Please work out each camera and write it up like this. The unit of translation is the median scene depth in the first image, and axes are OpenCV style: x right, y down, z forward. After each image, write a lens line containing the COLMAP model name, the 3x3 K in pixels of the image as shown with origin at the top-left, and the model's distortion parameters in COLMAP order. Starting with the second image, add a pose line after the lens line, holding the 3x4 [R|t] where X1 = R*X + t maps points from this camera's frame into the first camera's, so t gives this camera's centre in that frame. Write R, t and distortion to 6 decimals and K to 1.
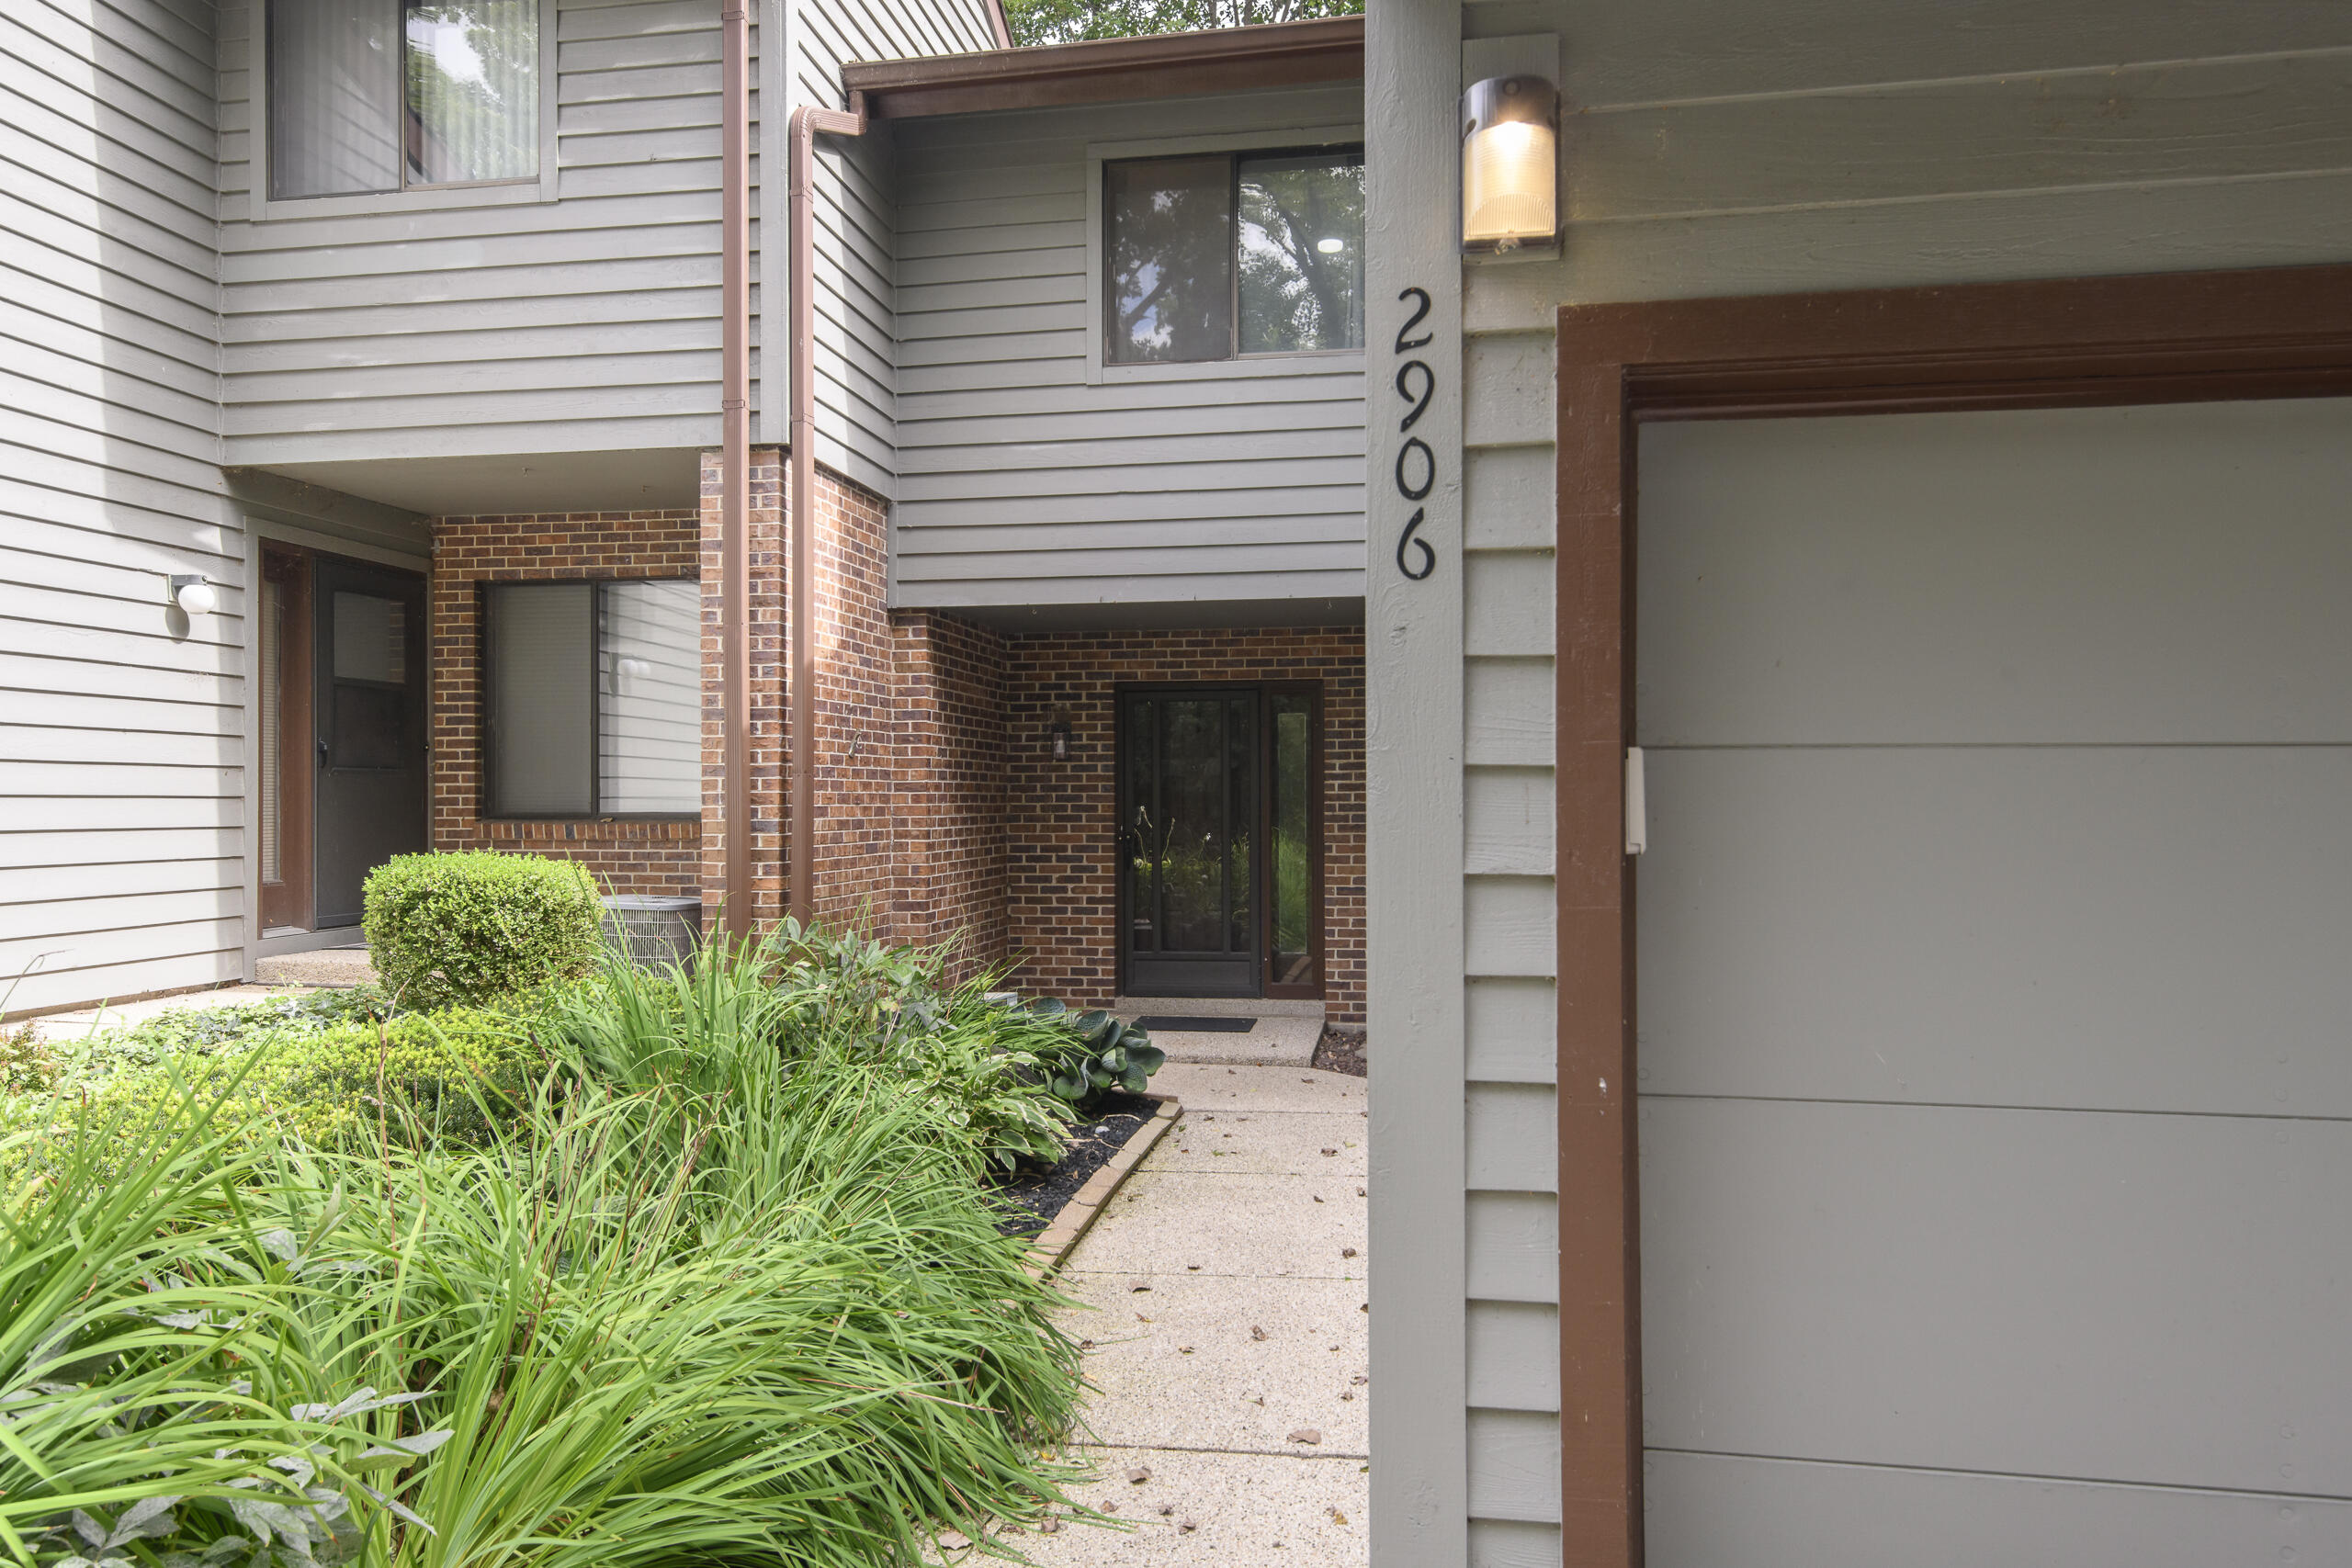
lens RADIAL K [[1552.9, 0, 1176.0], [0, 1552.9, 784.0], [0, 0, 1]] dist [0.019551, -0.002457]
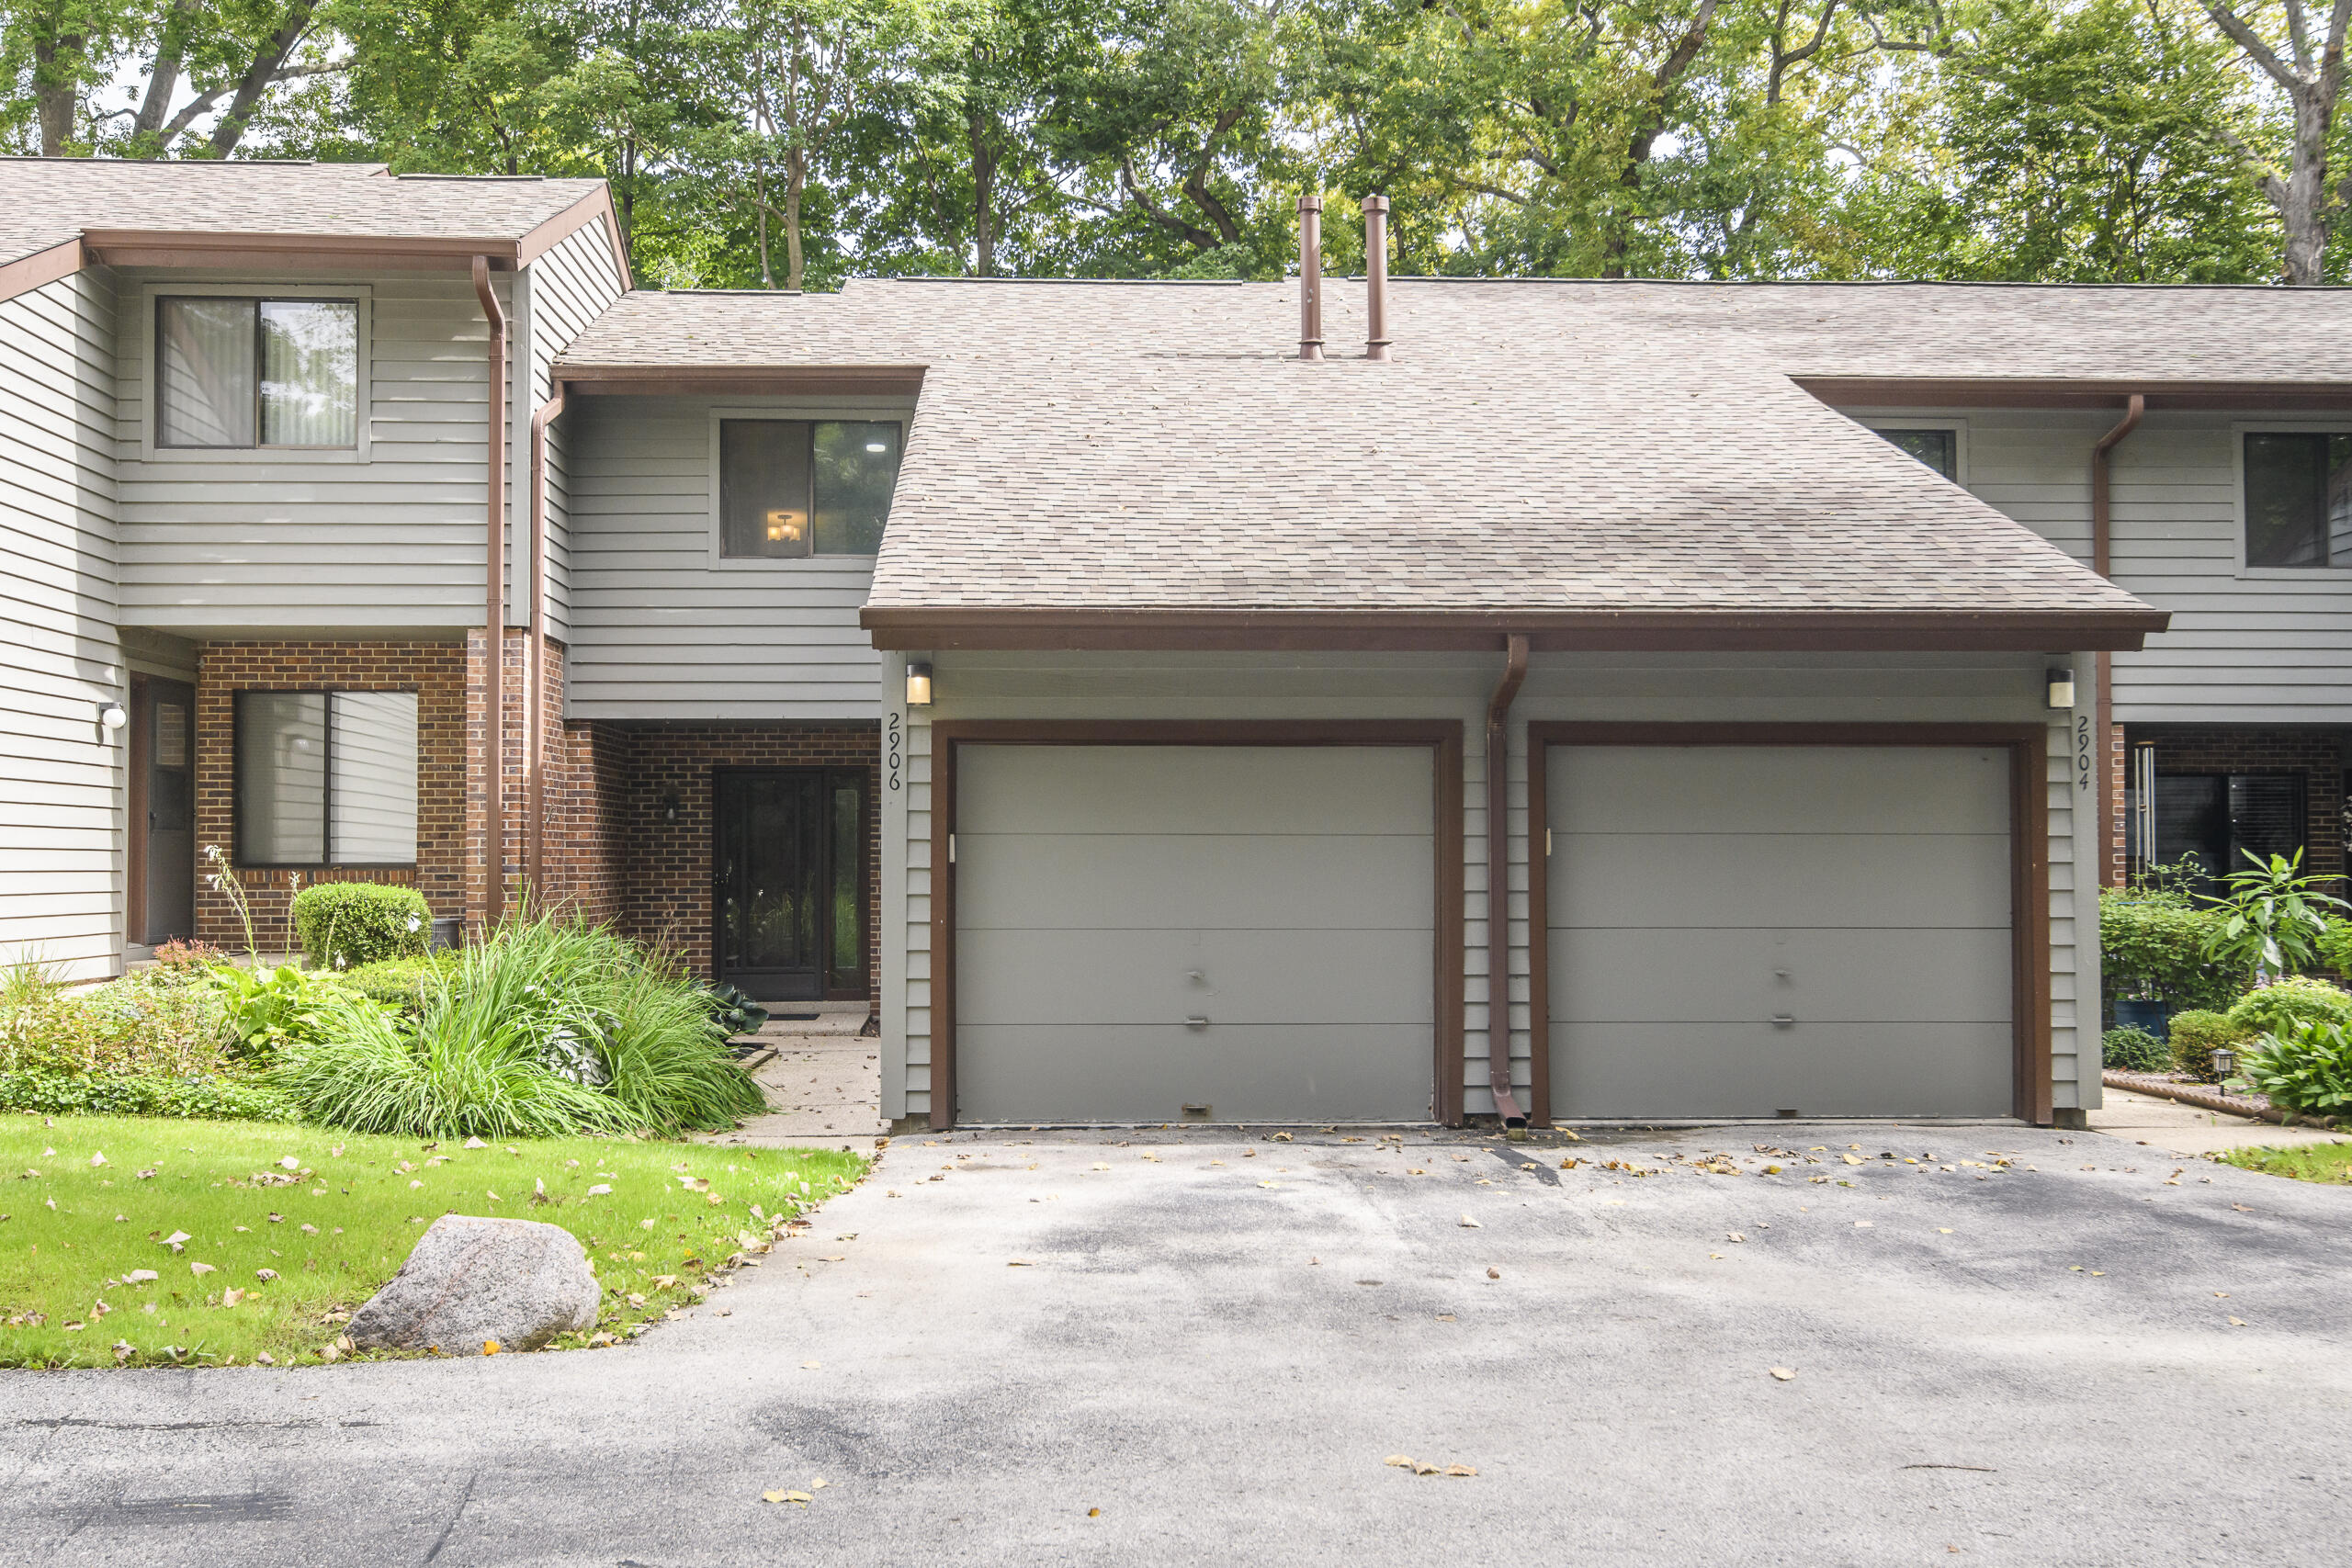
lens RADIAL K [[2340.6, 0, 1176.0], [0, 2340.6, 784.0], [0, 0, 1]] dist [0.014502, 0.009292]
pose [[0.974830, 0.007037, 0.222838, -0.107323], [-0.001765, 0.999714, -0.023850, -0.002609], [-0.222942, 0.022857, 0.974564, -1.128408]]
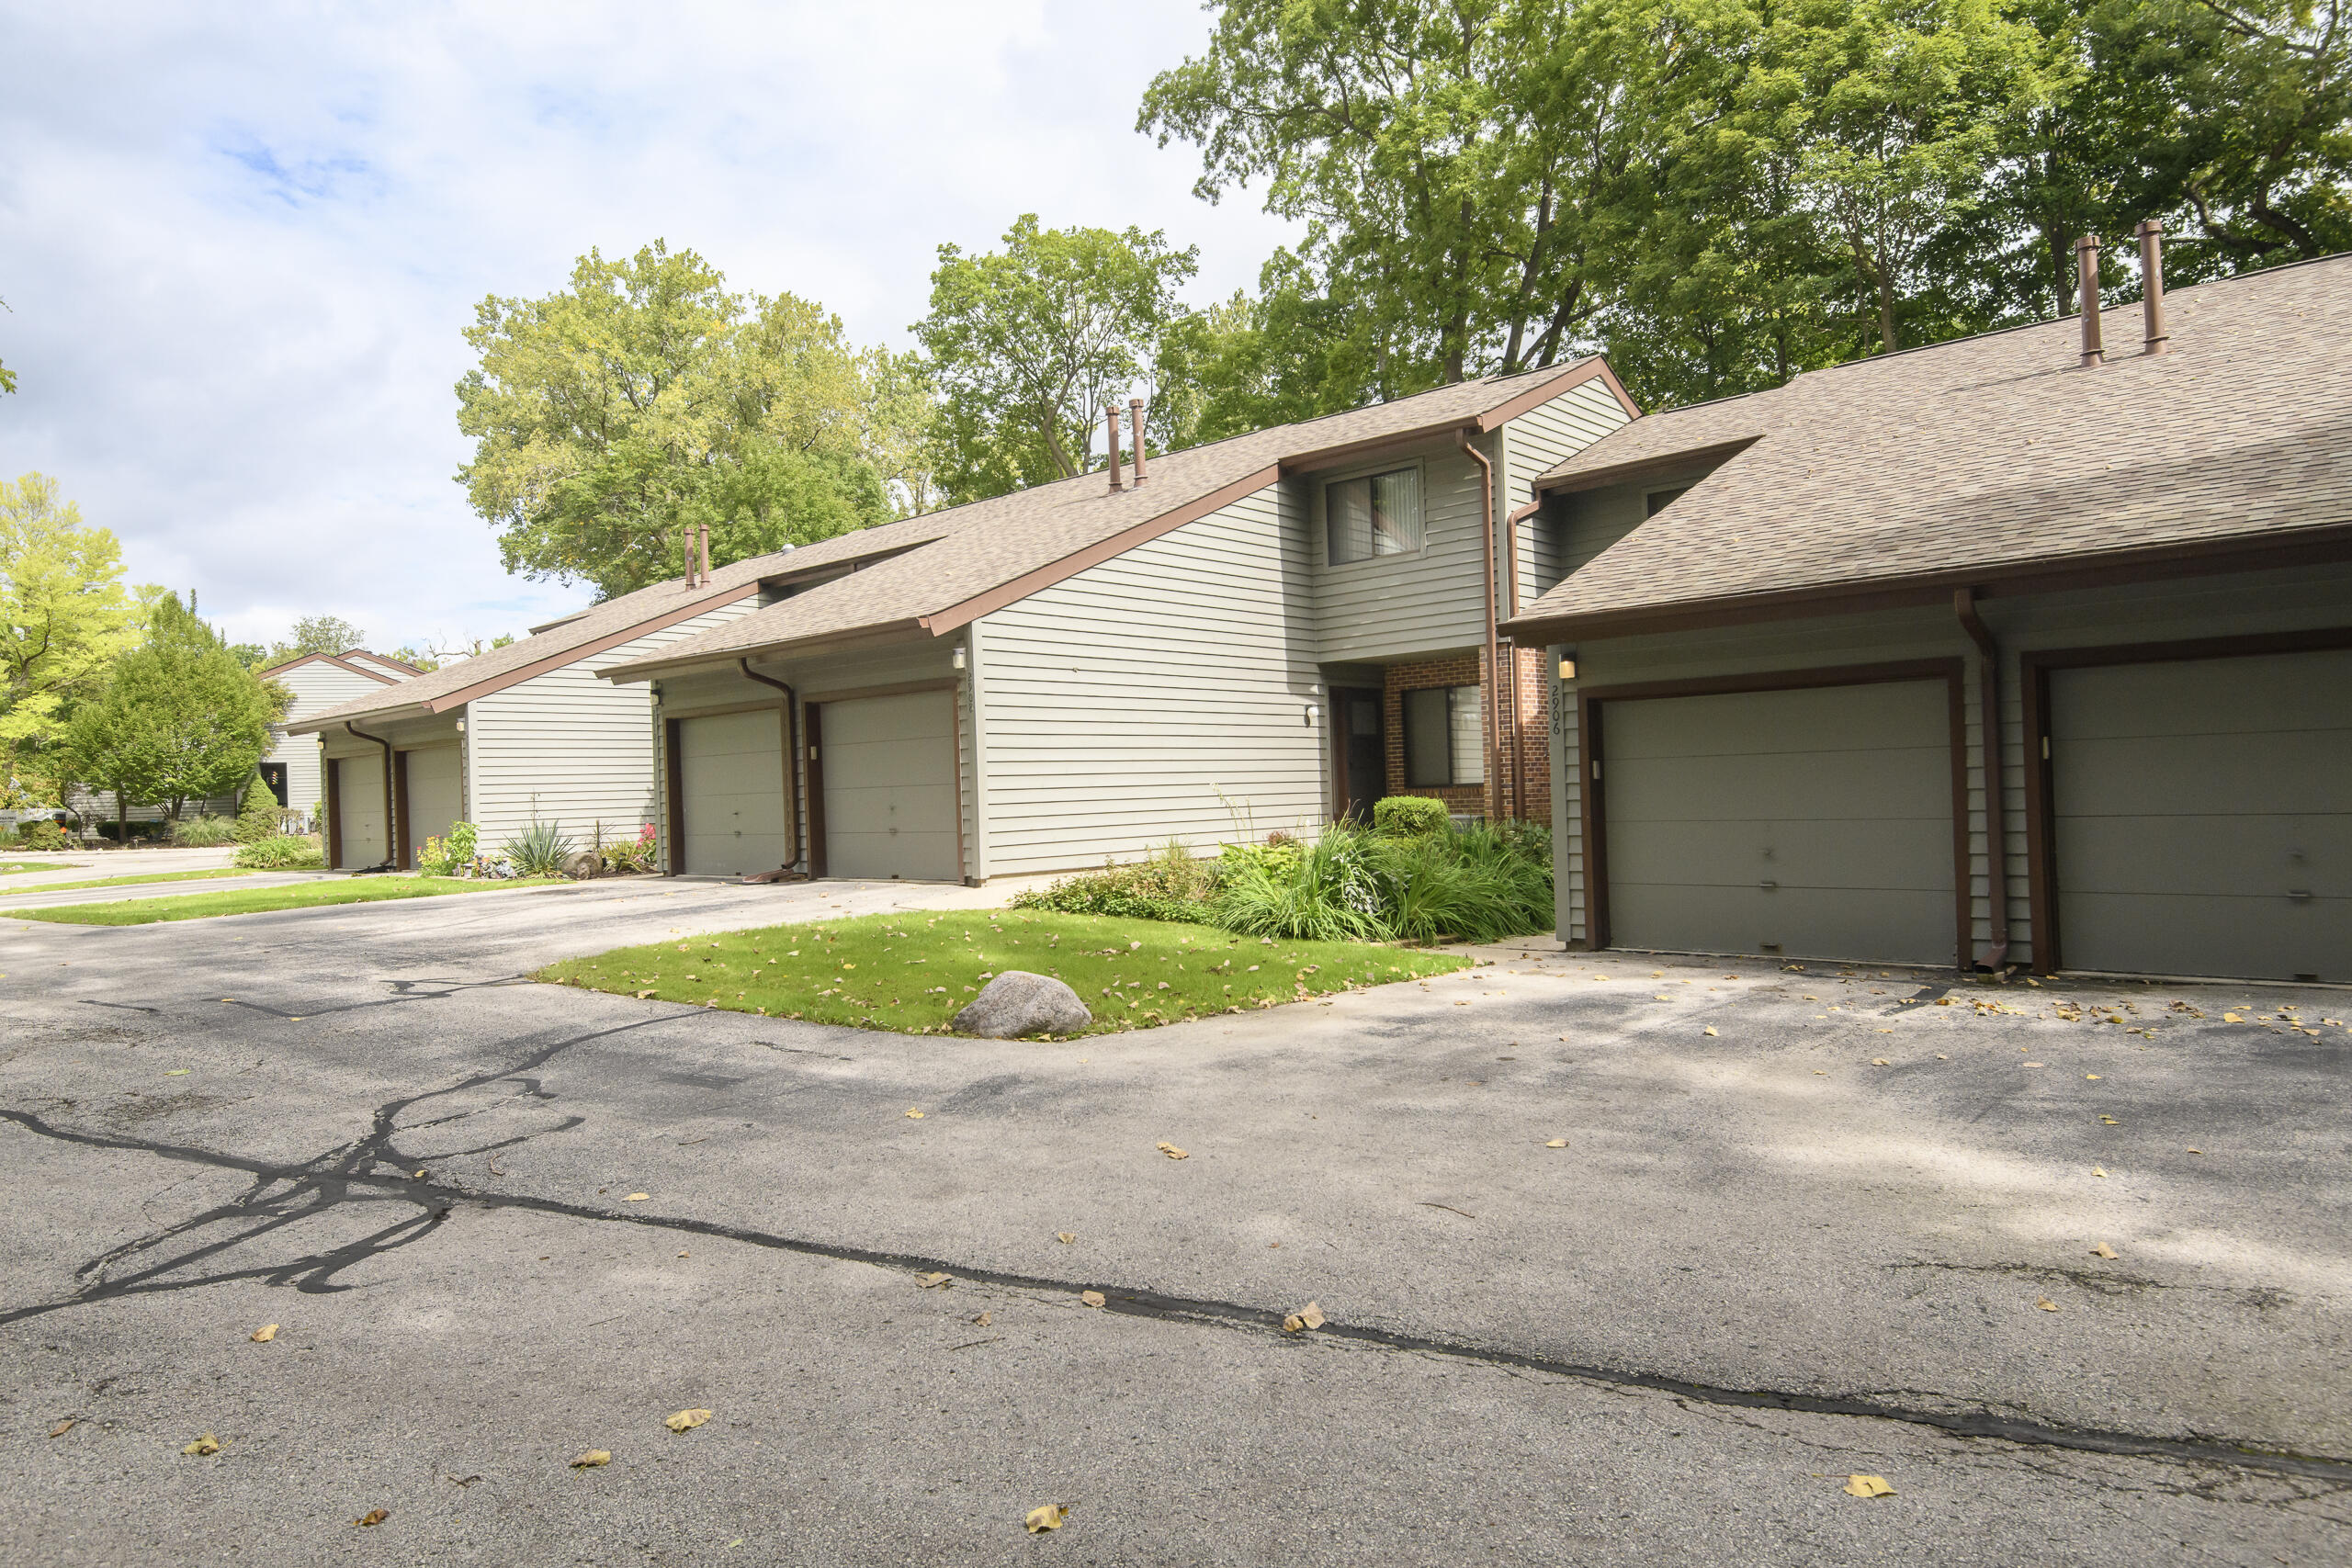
lens RADIAL K [[1438.5, 0, 1176.0], [0, 1438.5, 784.0], [0, 0, 1]] dist [0.002143, -0.000557]
pose [[0.841282, -0.031149, -0.539698, 0.456394], [0.038068, 0.999274, 0.001666, -0.001364], [0.539254, -0.021947, 0.841857, -1.067990]]
